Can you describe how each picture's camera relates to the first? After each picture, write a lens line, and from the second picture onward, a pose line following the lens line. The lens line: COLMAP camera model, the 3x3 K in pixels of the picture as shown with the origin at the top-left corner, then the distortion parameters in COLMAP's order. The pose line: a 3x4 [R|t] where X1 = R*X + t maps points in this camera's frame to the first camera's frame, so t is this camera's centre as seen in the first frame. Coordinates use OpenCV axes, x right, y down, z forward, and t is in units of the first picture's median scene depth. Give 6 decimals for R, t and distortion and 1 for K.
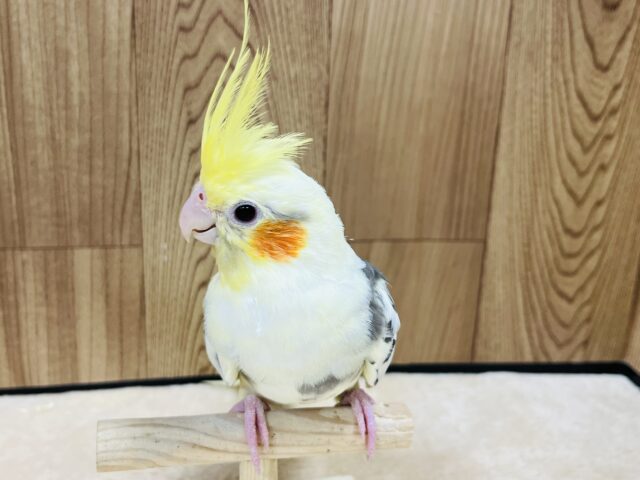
lens RADIAL K [[700.1, 0, 324.7], [0, 700.1, 229.4], [0, 0, 1]] dist [0.006450, 0.000000]
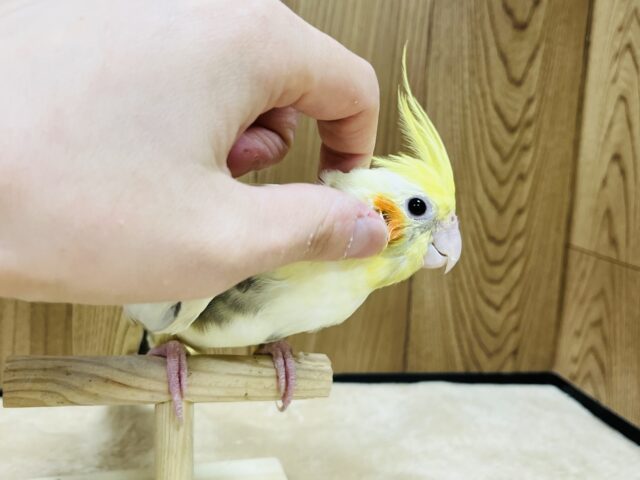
lens RADIAL K [[700.1, 0, 320.6], [0, 700.1, 231.7], [0, 0, 1]] dist [0.006450, 0.000000]
pose [[0.997969, 0.003721, 0.063600, 0.029839], [0.005205, 0.990193, -0.139608, 0.146546], [-0.063496, 0.139655, 0.988162, -0.011431]]
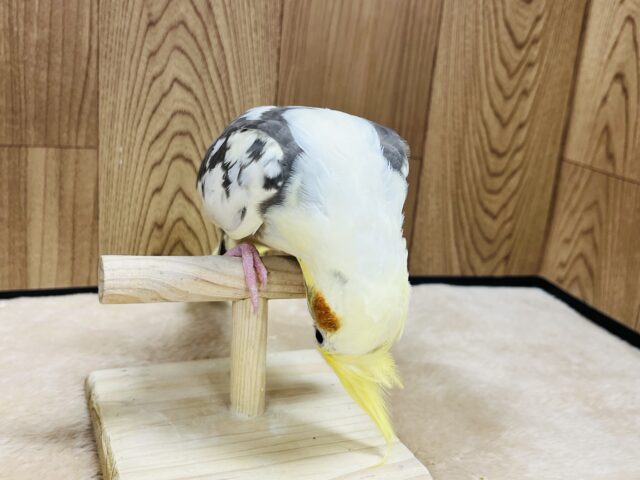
lens RADIAL K [[700.1, 0, 314.2], [0, 700.1, 233.9], [0, 0, 1]] dist [0.006450, 0.000000]
pose [[0.988259, 0.003972, 0.152739, -0.105247], [-0.002775, 0.999964, -0.008046, 0.152165], [-0.152765, 0.007528, 0.988234, -0.041790]]
